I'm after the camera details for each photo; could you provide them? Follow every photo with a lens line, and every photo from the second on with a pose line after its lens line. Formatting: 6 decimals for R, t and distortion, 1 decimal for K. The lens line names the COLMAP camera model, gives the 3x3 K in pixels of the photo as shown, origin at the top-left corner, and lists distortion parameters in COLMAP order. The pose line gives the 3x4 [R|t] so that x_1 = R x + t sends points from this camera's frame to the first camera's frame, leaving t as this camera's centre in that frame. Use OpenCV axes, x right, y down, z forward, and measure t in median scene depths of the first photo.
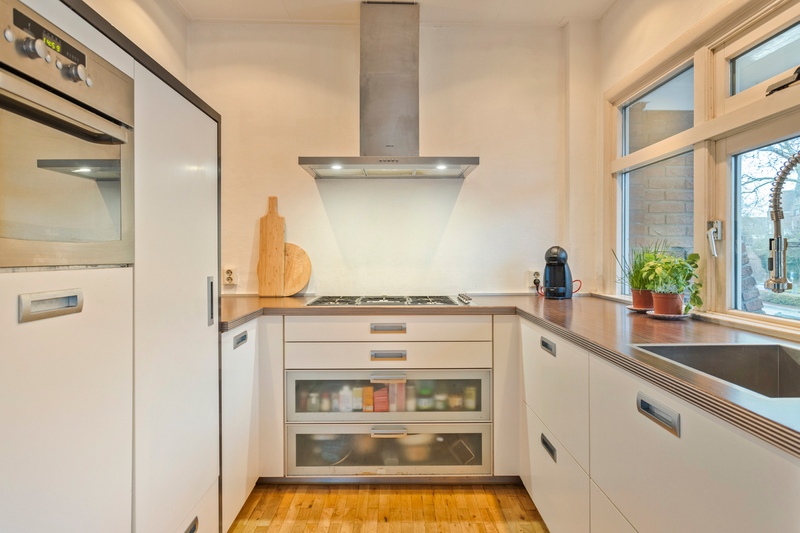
lens RADIAL K [[521.8, 0, 398.8], [0, 521.8, 246.8], [0, 0, 1]] dist [0.000494, 0.001946]
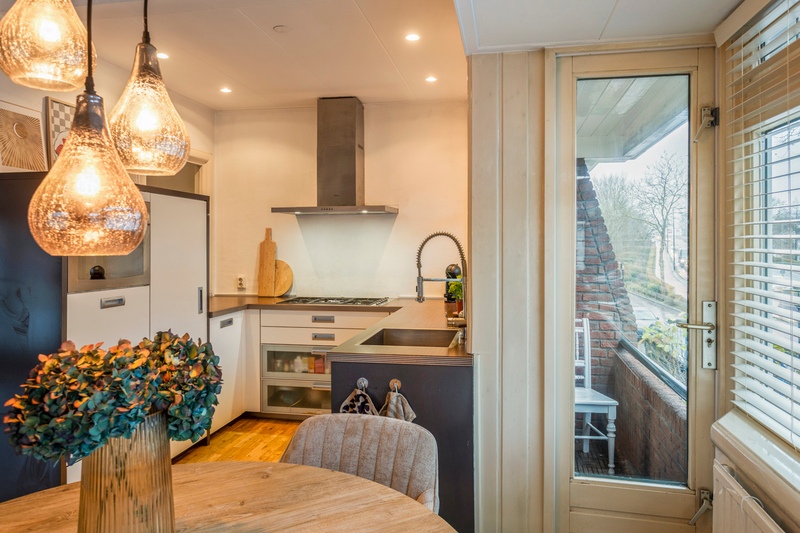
lens RADIAL K [[583.2, 0, 386.2], [0, 583.2, 230.1], [0, 0, 1]] dist [0.004743, 0.001100]
pose [[0.975778, -0.007272, -0.218642, 0.533496], [0.004725, 0.999915, -0.012171, -0.084572], [0.218712, 0.010843, 0.975729, -0.634890]]
